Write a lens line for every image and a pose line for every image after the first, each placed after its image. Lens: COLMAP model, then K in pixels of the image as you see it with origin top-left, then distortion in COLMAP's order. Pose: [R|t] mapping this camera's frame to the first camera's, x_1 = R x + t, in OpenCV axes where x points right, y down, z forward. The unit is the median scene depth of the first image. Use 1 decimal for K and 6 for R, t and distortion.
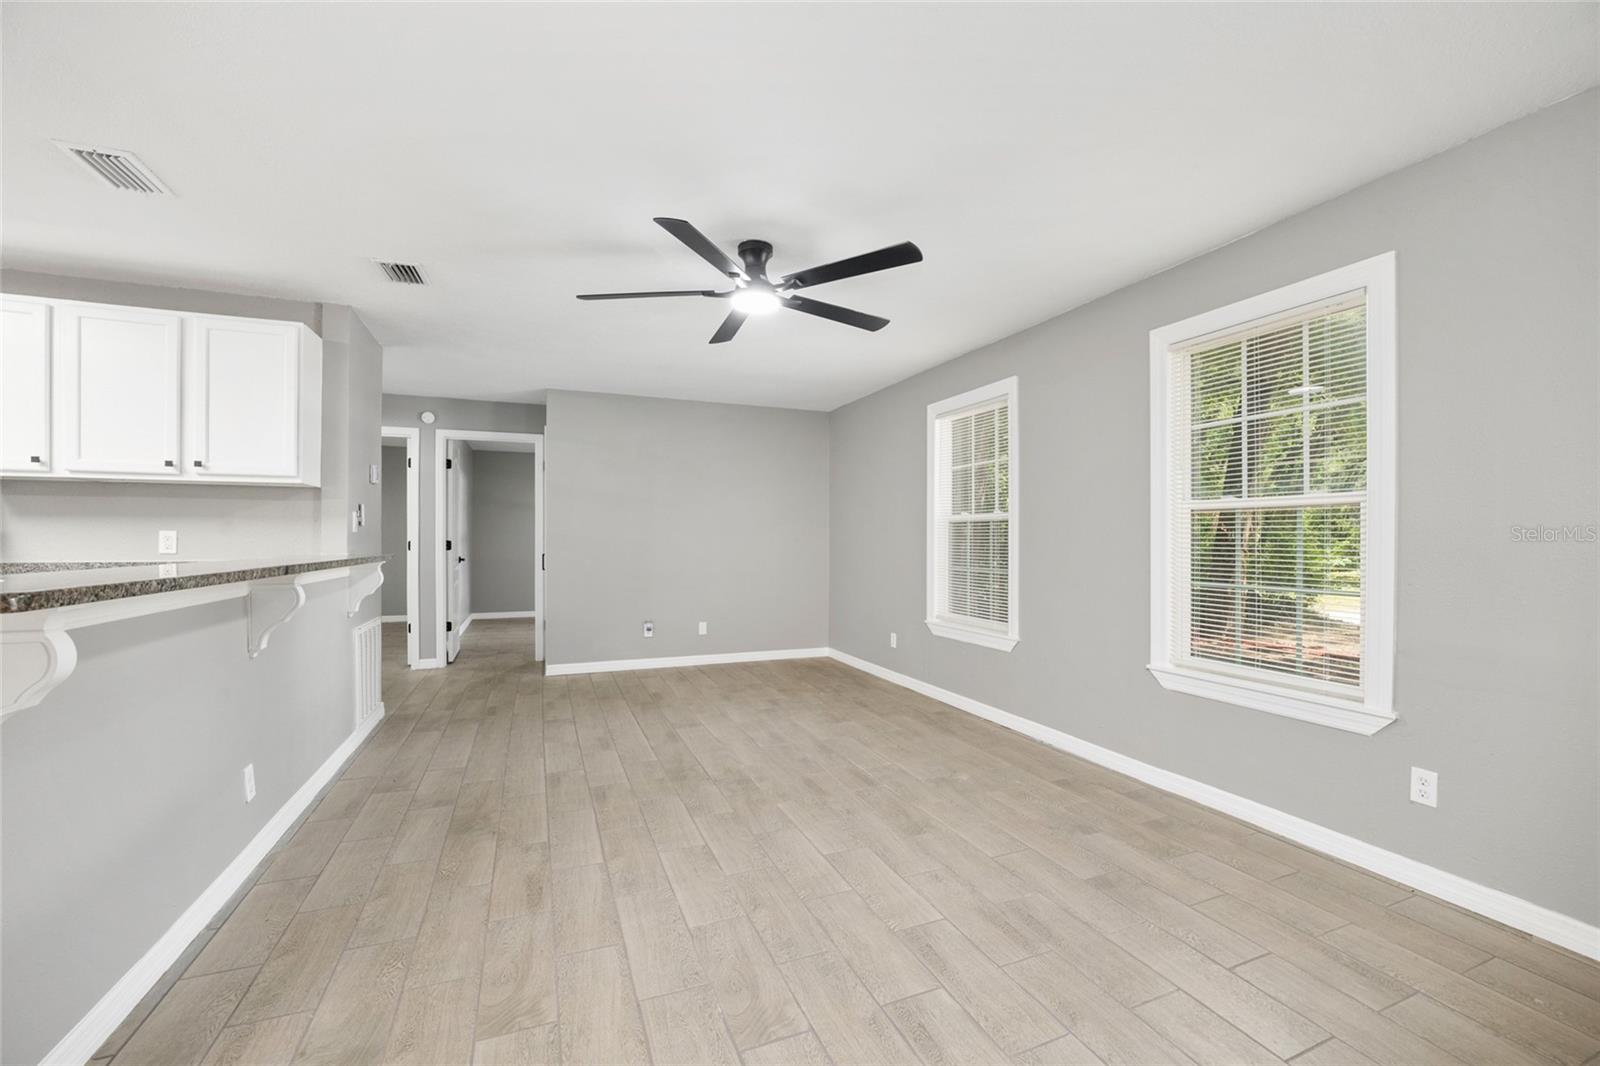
lens RADIAL K [[646.6, 0, 790.6], [0, 646.6, 541.6], [0, 0, 1]] dist [-0.027701, 0.004082]
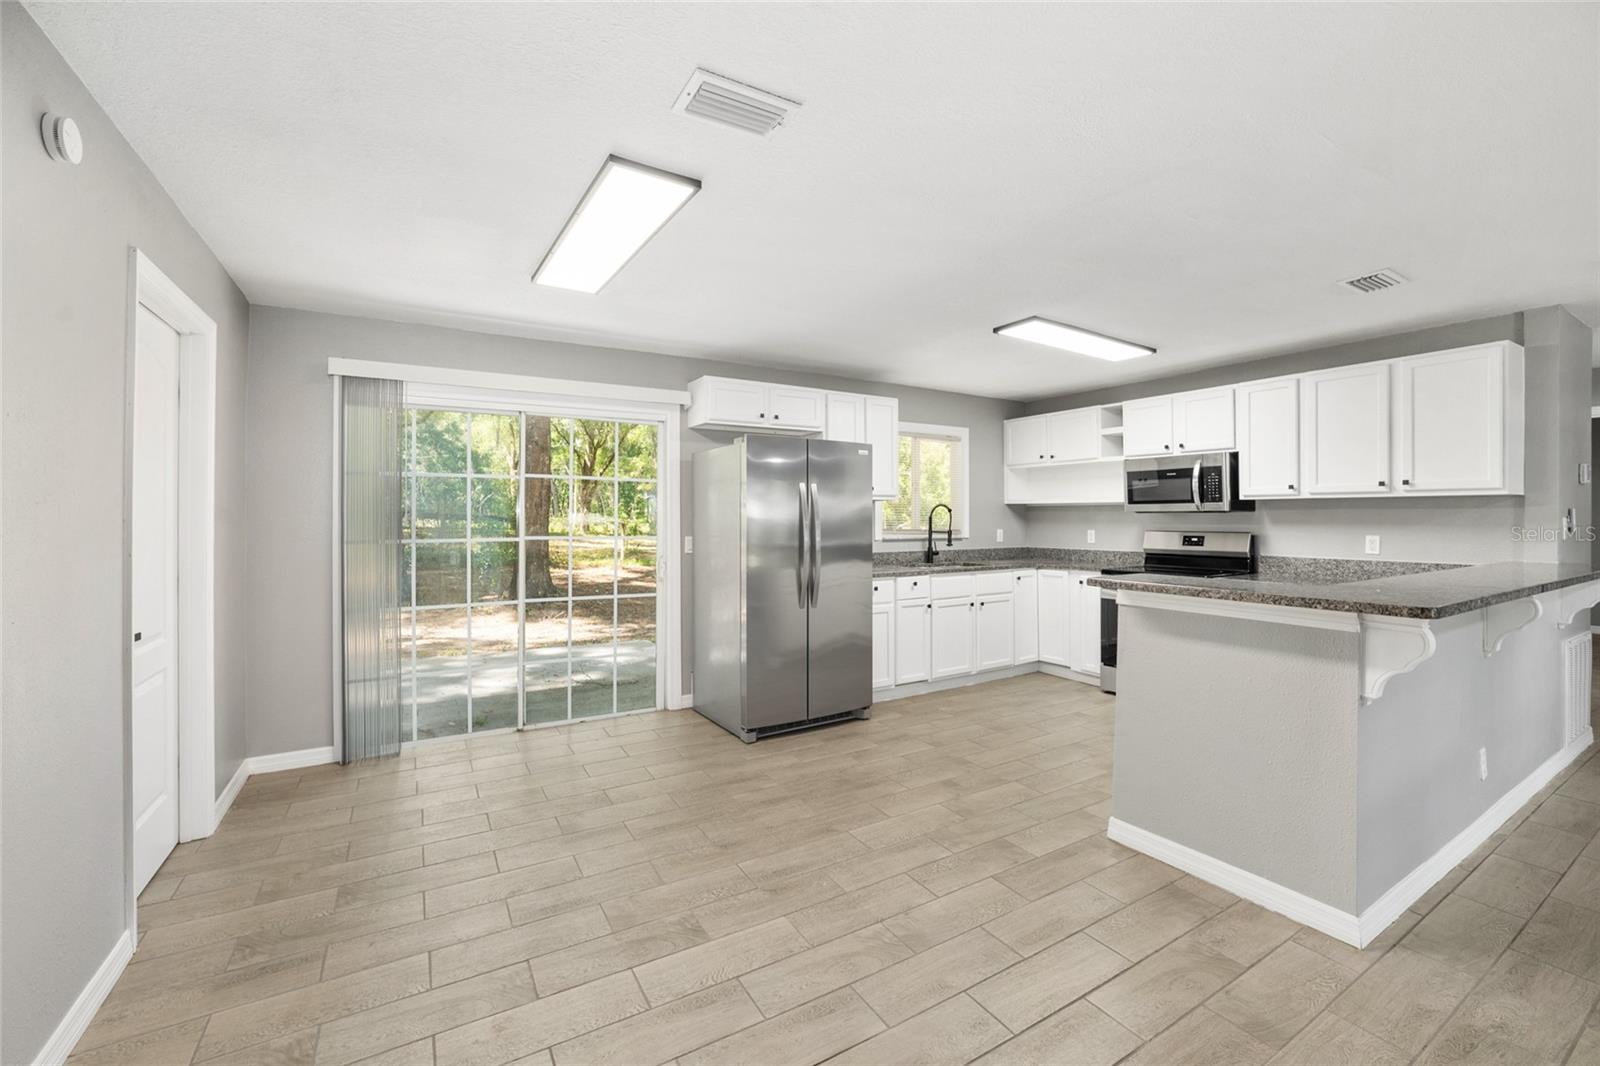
lens RADIAL K [[646.6, 0, 809.2], [0, 646.6, 521.4], [0, 0, 1]] dist [-0.027701, 0.004082]
pose [[0.165840, 0.006257, -0.986133, 0.058068], [-0.003496, 0.999977, 0.005756, -0.051496], [0.986146, 0.002493, 0.165858, -0.311708]]
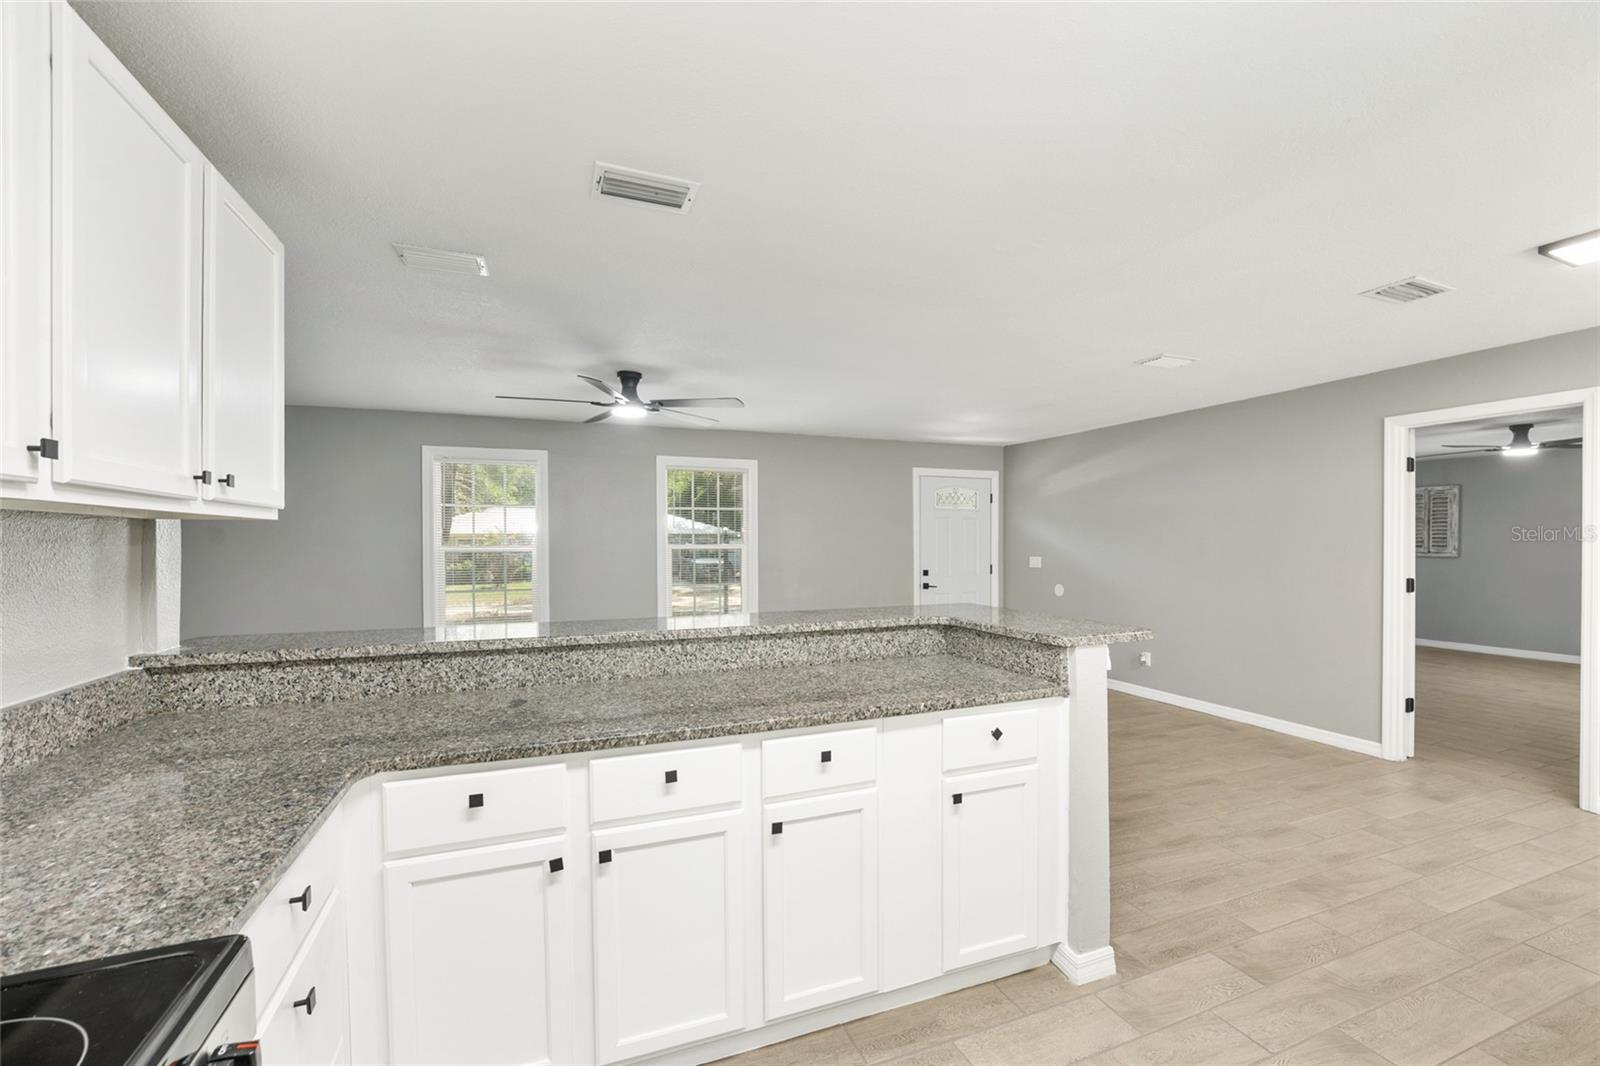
lens RADIAL K [[646.6, 0, 805.9], [0, 646.6, 545.7], [0, 0, 1]] dist [-0.027701, 0.004082]
pose [[0.007845, -0.009167, 0.999927, -1.400808], [0.004493, 0.999948, 0.009132, -0.075860], [-0.999959, 0.004421, 0.007886, 0.555516]]
